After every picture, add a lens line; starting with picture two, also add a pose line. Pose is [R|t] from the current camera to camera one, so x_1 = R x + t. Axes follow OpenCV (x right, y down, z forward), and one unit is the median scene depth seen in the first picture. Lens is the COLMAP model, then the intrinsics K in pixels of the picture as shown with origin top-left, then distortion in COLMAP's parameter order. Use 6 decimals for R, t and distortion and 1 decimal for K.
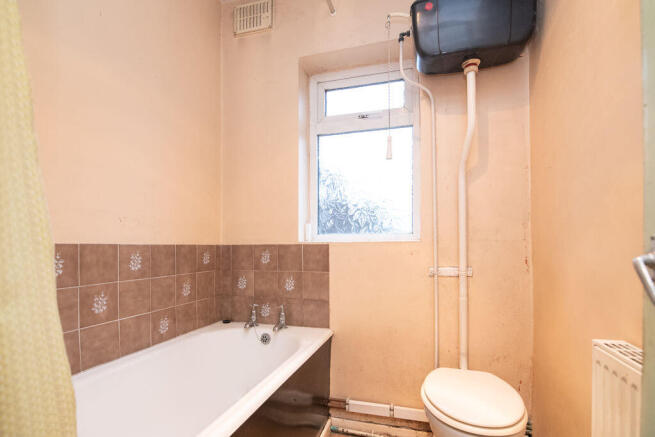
lens RADIAL K [[306.8, 0, 328.7], [0, 306.8, 247.3], [0, 0, 1]] dist [-0.013029, 0.000011]
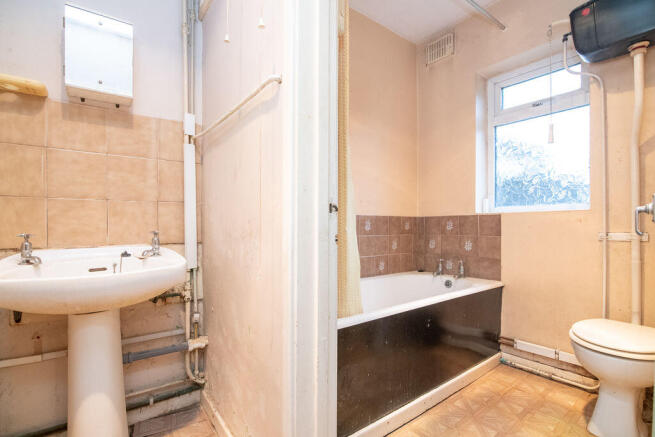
lens RADIAL K [[298.8, 0, 325.3], [0, 298.8, 220.5], [0, 0, 1]] dist [-0.019446, 0.000187]
pose [[0.798767, -0.003197, -0.601632, 0.152409], [-0.008085, 0.999839, -0.016048, 0.038889], [0.601586, 0.017683, 0.798612, -0.391915]]
